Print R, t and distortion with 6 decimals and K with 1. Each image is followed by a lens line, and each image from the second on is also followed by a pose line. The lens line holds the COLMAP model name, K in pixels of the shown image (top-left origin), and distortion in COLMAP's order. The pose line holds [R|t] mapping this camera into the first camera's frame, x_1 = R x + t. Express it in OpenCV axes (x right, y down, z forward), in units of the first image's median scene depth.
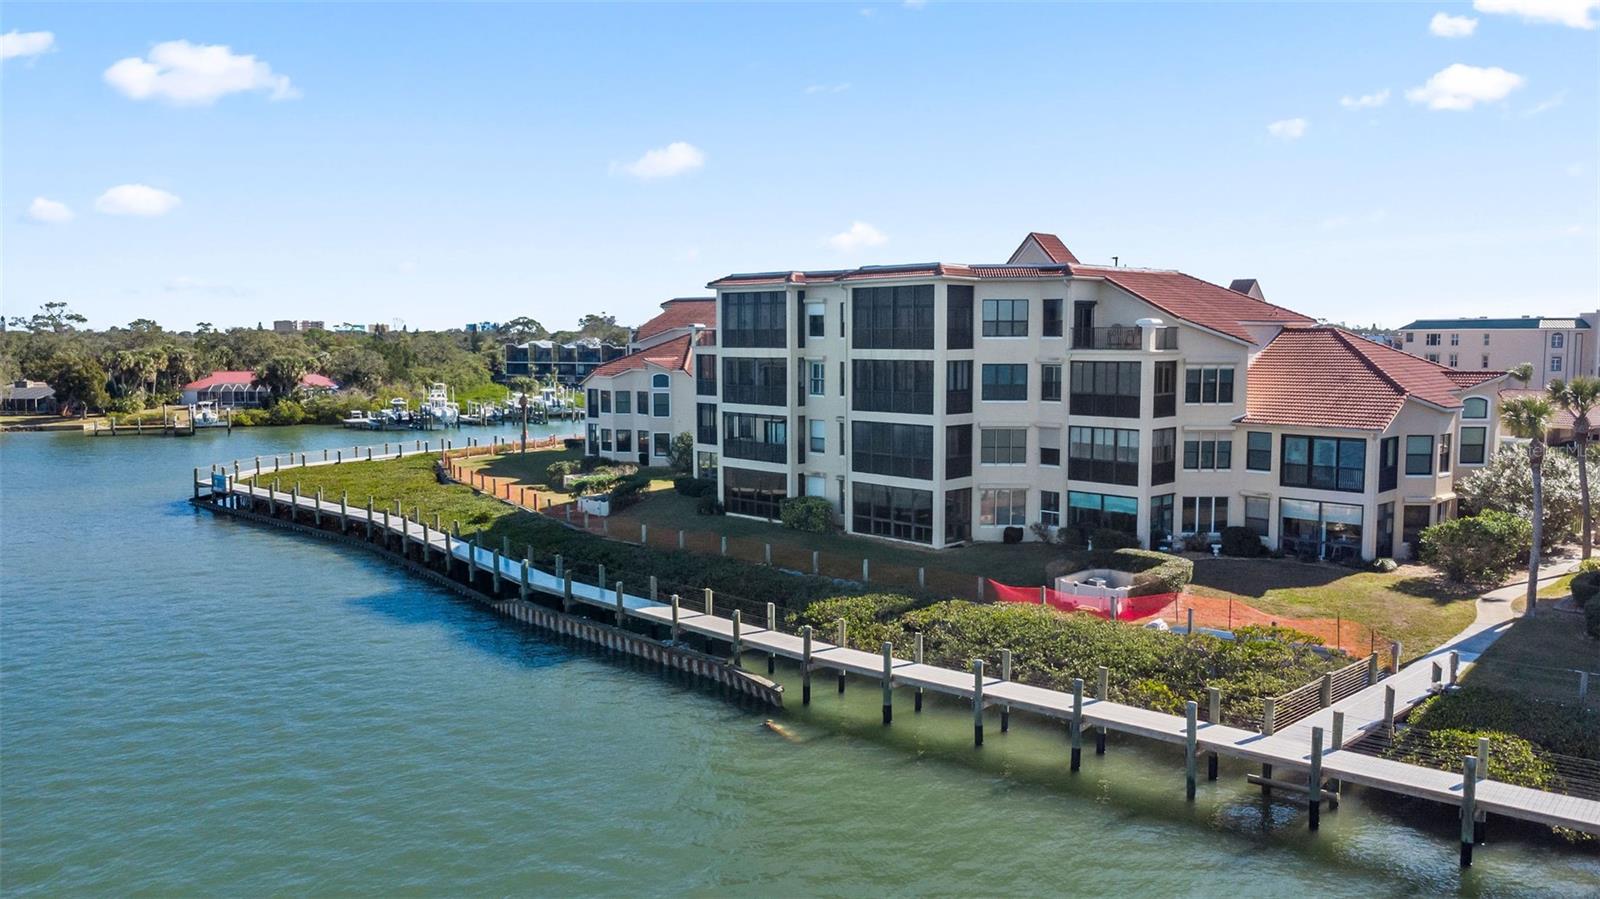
lens RADIAL K [[1180.7, 0, 800.0], [0, 1180.7, 449.5], [0, 0, 1]] dist [0.000435, -0.002626]
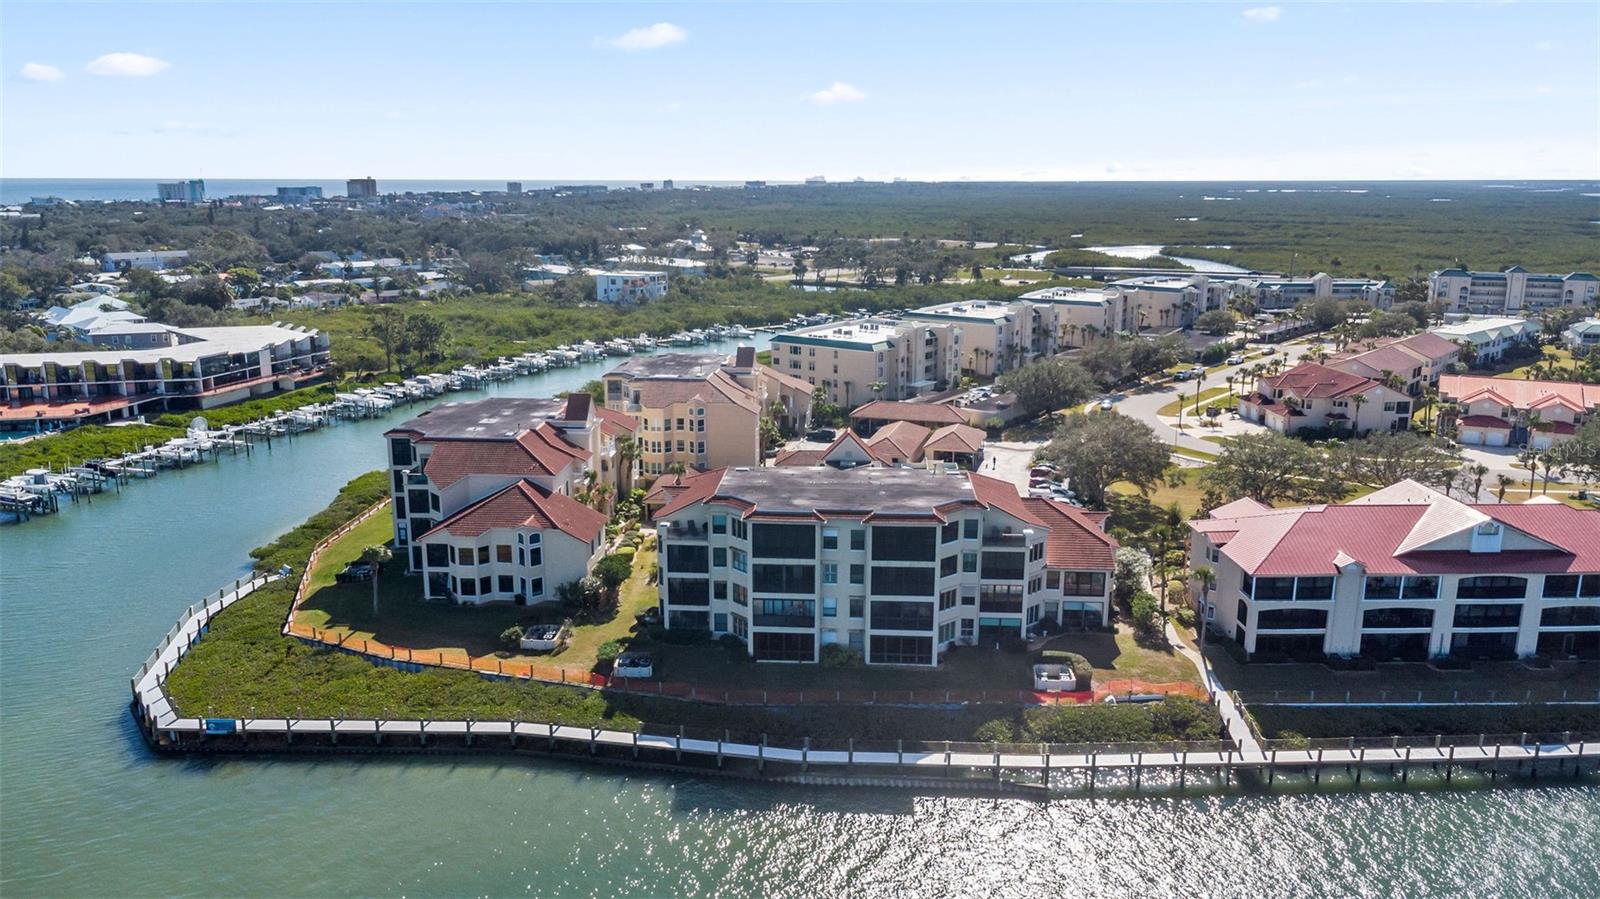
lens RADIAL K [[1164.1, 0, 758.5], [0, 1164.1, 451.3], [0, 0, 1]] dist [0.007454, 0.003774]
pose [[0.755005, -0.150237, 0.638276, -1.199744], [0.067993, 0.986089, 0.151677, -0.539534], [-0.652185, -0.071119, 0.754717, -0.147779]]
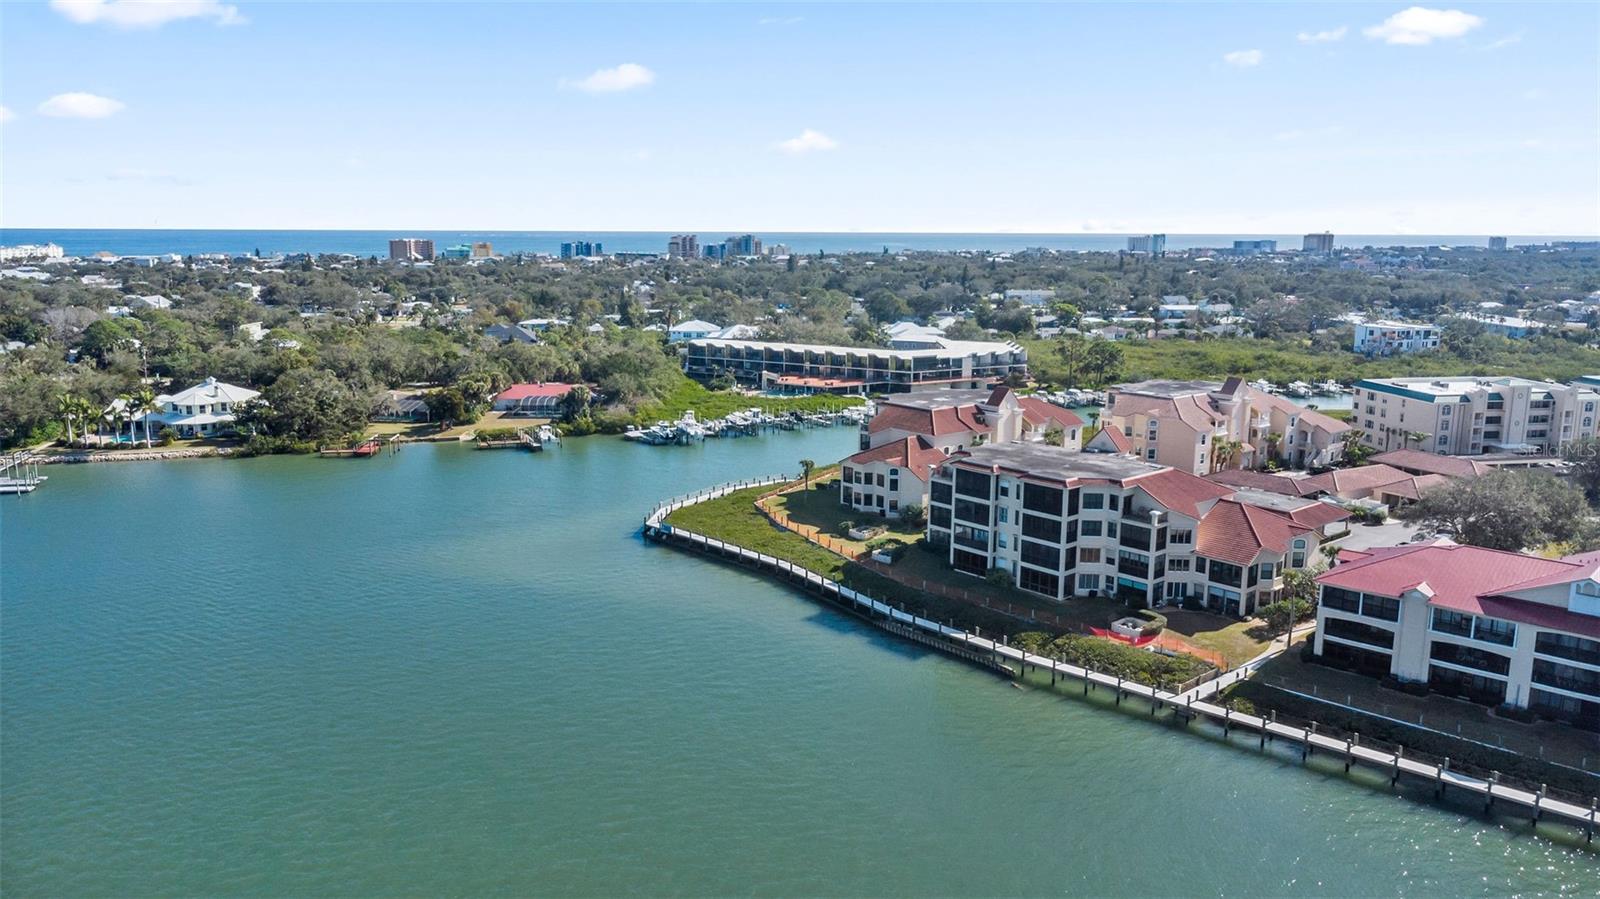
lens RADIAL K [[1120.7, 0, 800.0], [0, 1120.7, 449.5], [0, 0, 1]] dist [0.000051, 0.003545]
pose [[0.998654, 0.014416, -0.049828, -0.296215], [-0.009876, 0.995876, 0.090184, -0.414440], [0.050923, -0.089571, 0.994678, -1.221742]]
